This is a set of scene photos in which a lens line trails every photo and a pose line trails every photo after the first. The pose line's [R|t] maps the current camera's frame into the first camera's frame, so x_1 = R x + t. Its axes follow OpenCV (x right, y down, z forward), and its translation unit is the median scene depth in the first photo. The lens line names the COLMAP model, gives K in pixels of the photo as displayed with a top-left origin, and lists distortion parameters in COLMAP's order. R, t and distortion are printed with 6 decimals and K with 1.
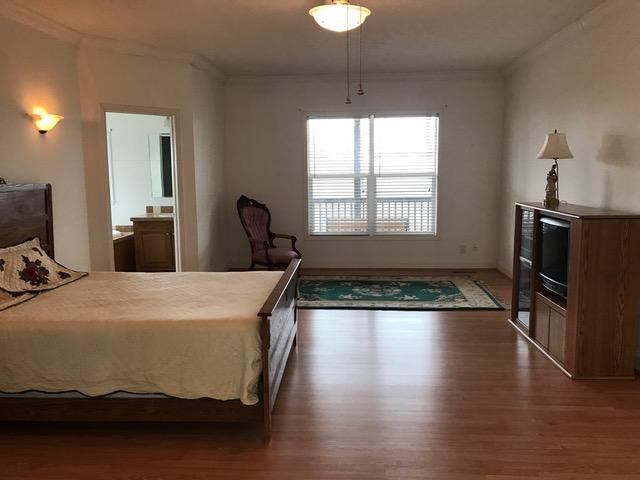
lens RADIAL K [[523.5, 0, 322.2], [0, 523.5, 241.3], [0, 0, 1]] dist [0.044615, -0.061956]
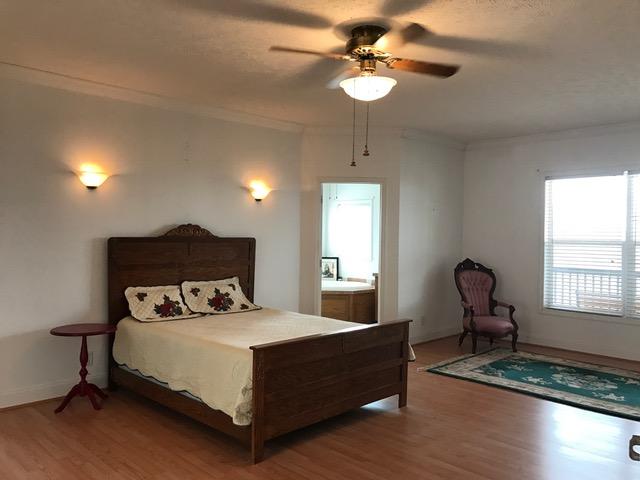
lens RADIAL K [[523.5, 0, 319.5], [0, 523.5, 240.6], [0, 0, 1]] dist [0.044615, -0.061956]
pose [[0.741180, 0.027895, -0.670726, 0.310214], [-0.114271, 0.989797, -0.085109, -0.005408], [0.661509, 0.139725, 0.736806, 0.084535]]
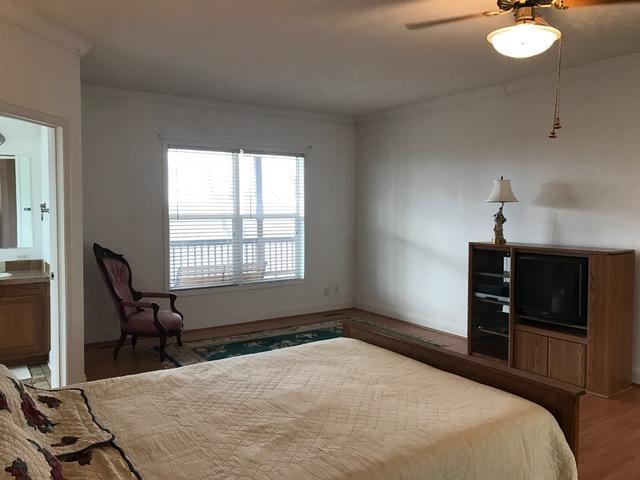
lens RADIAL K [[523.5, 0, 319.7], [0, 523.5, 235.9], [0, 0, 1]] dist [0.044615, -0.061956]
pose [[0.787736, -0.022359, 0.615607, -0.363119], [0.076368, 0.995176, -0.061577, -0.030079], [-0.611261, 0.095519, 0.785644, 0.241108]]
